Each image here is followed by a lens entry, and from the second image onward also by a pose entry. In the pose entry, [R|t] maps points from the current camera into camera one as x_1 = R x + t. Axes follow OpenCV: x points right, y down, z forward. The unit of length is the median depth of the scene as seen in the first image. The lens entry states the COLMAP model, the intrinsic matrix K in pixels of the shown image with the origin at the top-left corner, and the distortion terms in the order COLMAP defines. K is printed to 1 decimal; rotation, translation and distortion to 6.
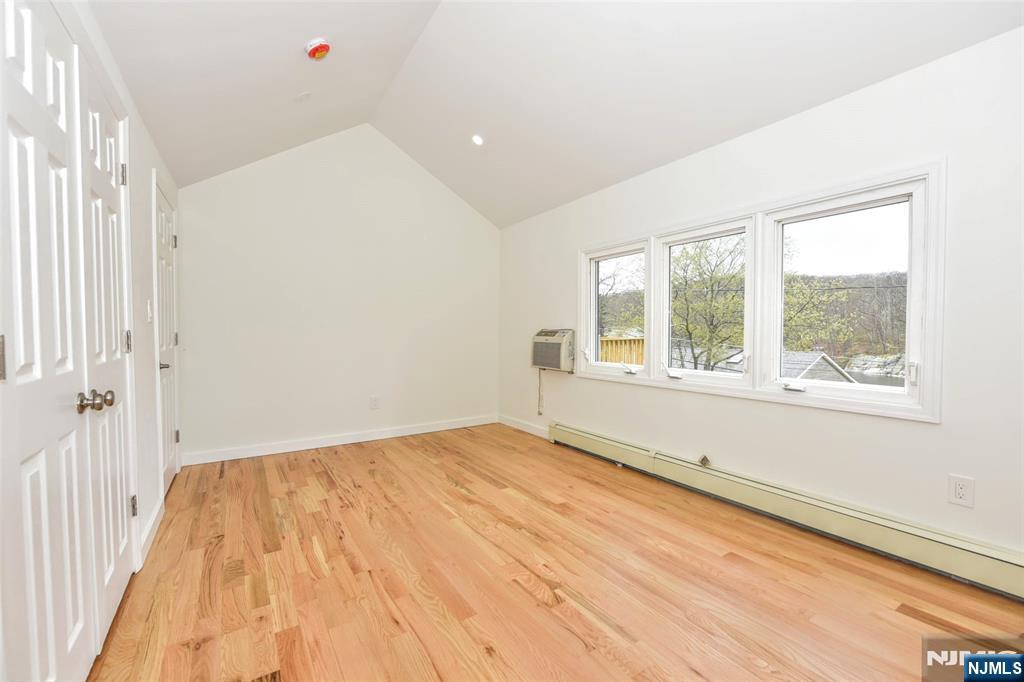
lens RADIAL K [[454.9, 0, 508.6], [0, 454.9, 335.5], [0, 0, 1]] dist [-0.002290, -0.000243]
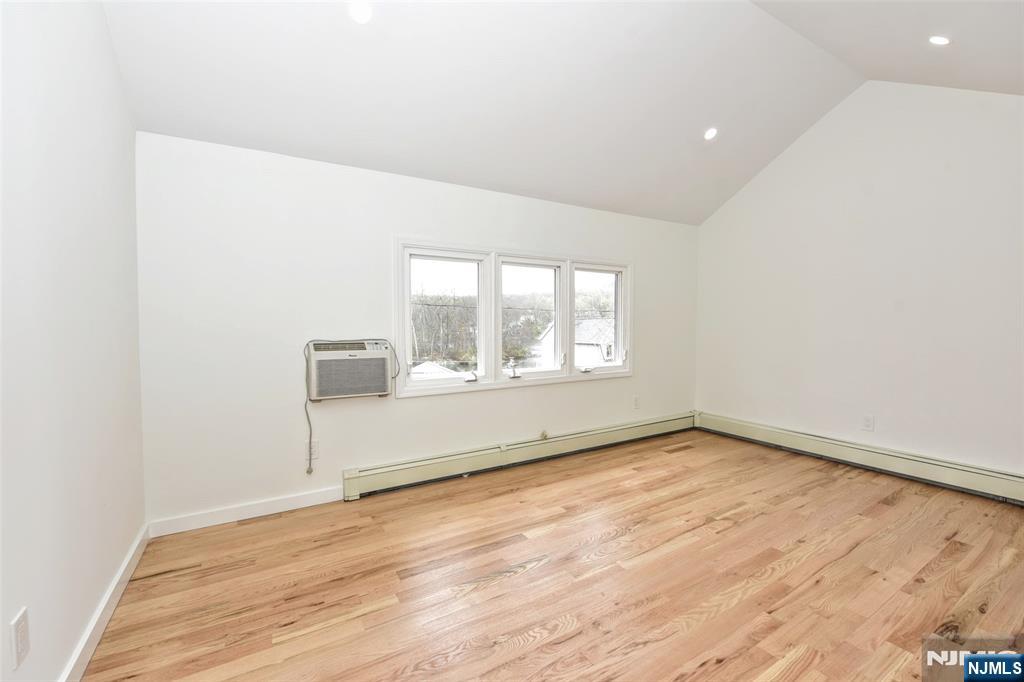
lens RADIAL K [[429.7, 0, 512.0], [0, 429.7, 345.9], [0, 0, 1]] dist [-0.007130, -0.000179]
pose [[-0.011074, -0.046729, 0.998846, -0.903545], [0.011657, 0.998834, 0.046857, -0.052352], [-0.999871, 0.012163, -0.010516, 1.208997]]
